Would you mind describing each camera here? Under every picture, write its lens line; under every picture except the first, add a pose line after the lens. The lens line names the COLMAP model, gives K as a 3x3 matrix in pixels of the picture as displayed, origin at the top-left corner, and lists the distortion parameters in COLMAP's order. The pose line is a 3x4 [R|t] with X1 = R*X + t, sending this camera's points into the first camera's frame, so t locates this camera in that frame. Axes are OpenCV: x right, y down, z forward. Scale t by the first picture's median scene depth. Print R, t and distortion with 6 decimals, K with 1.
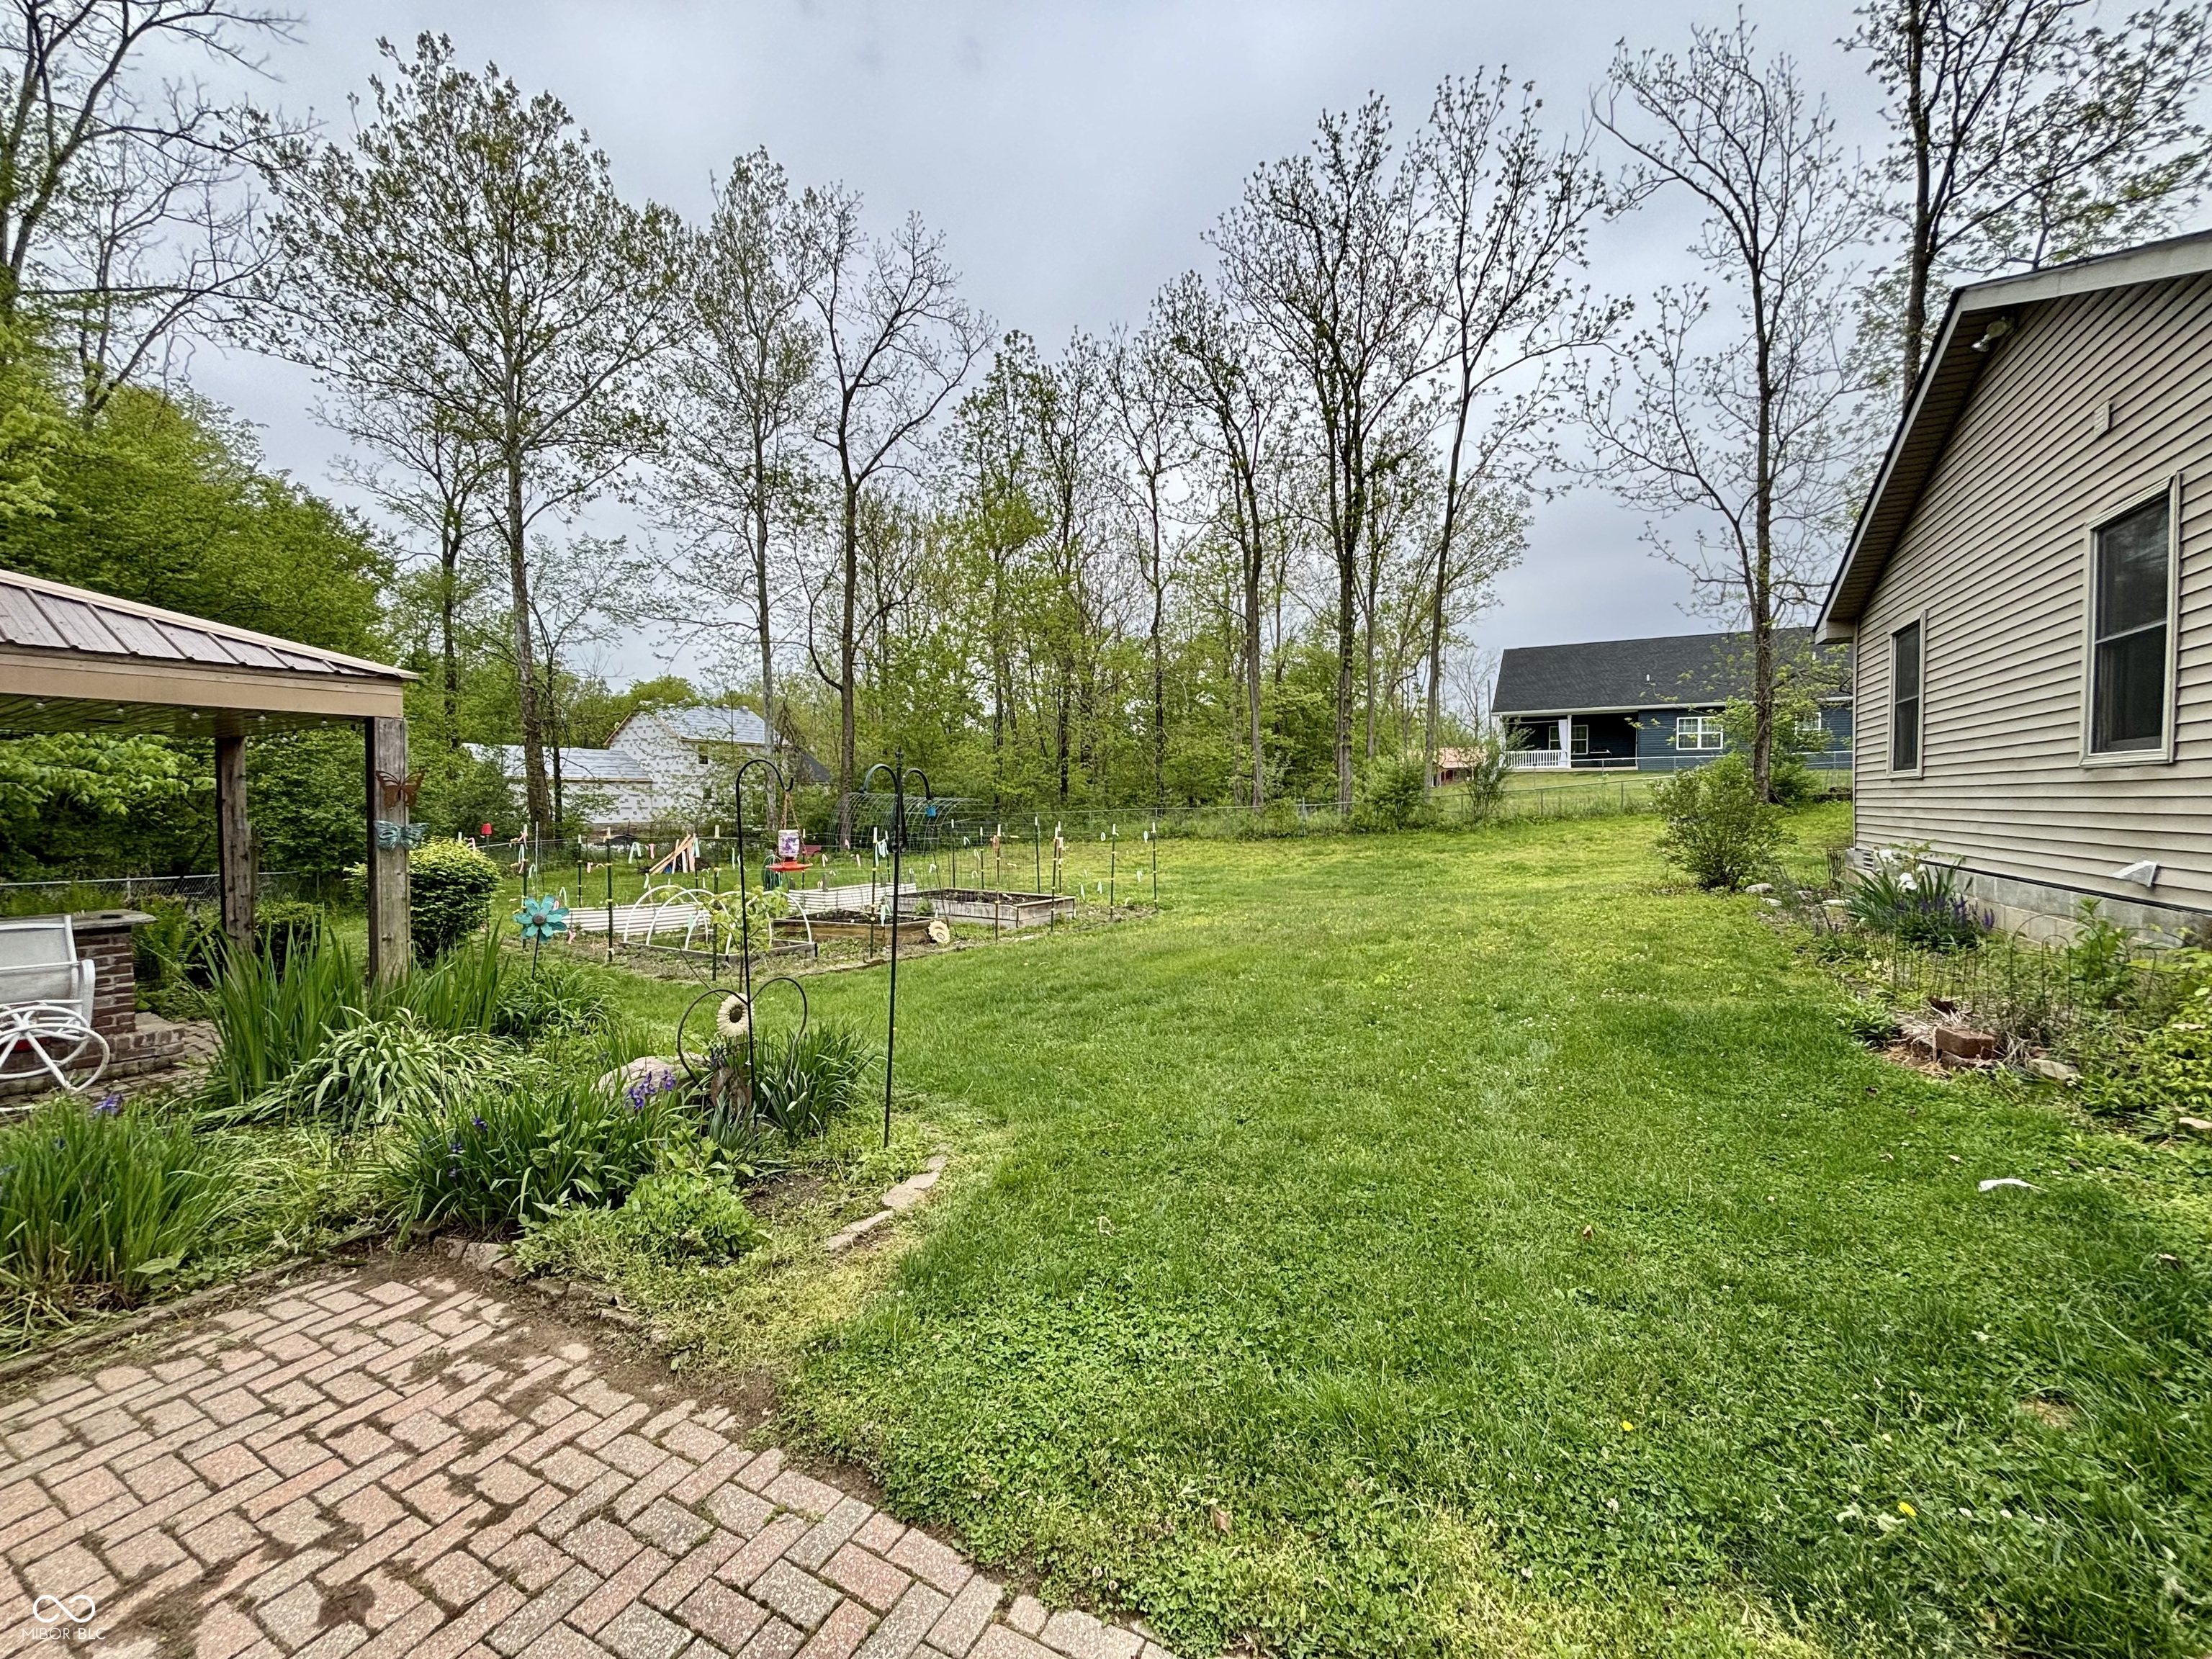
lens RADIAL K [[889.2, 0, 1101.9], [0, 889.2, 822.9], [0, 0, 1]] dist [-0.000972, 0.000492]
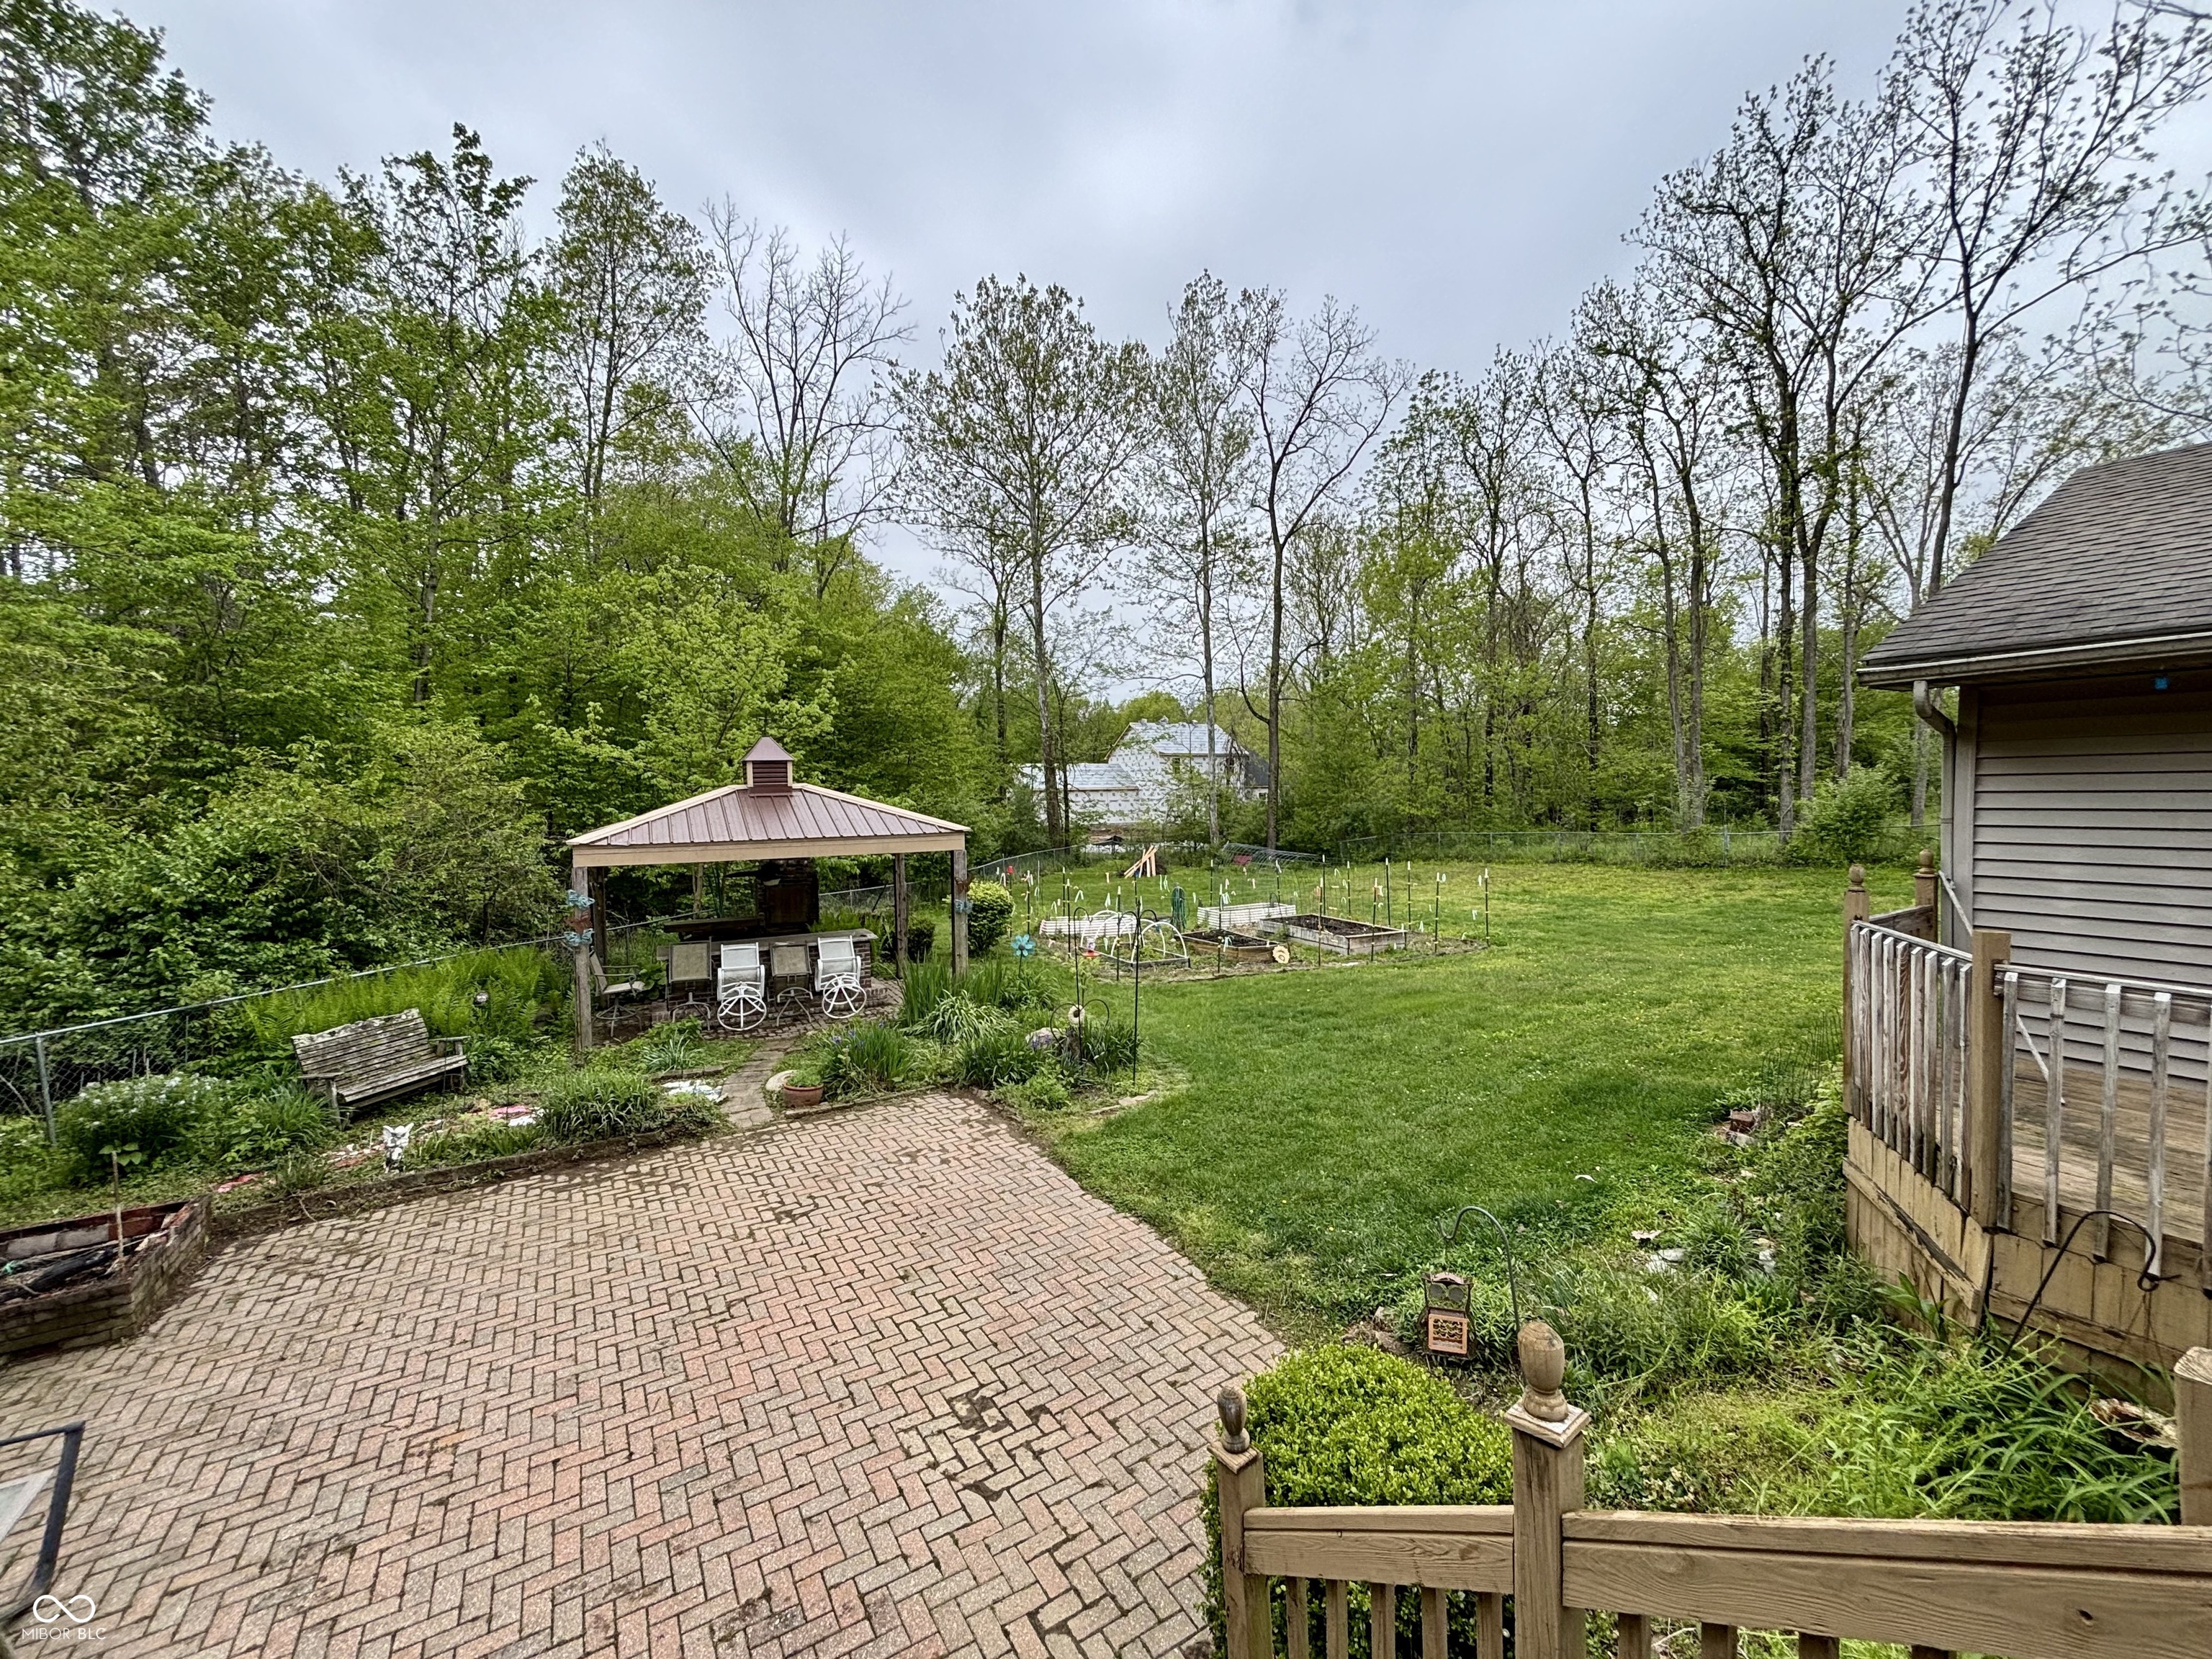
lens RADIAL K [[889.2, 0, 1099.3], [0, 889.2, 824.2], [0, 0, 1]] dist [-0.000972, 0.000492]
pose [[0.862681, 0.006027, -0.505713, 0.112525], [0.005280, 0.999767, 0.020922, -0.045685], [0.505721, -0.020719, 0.862448, -0.132096]]
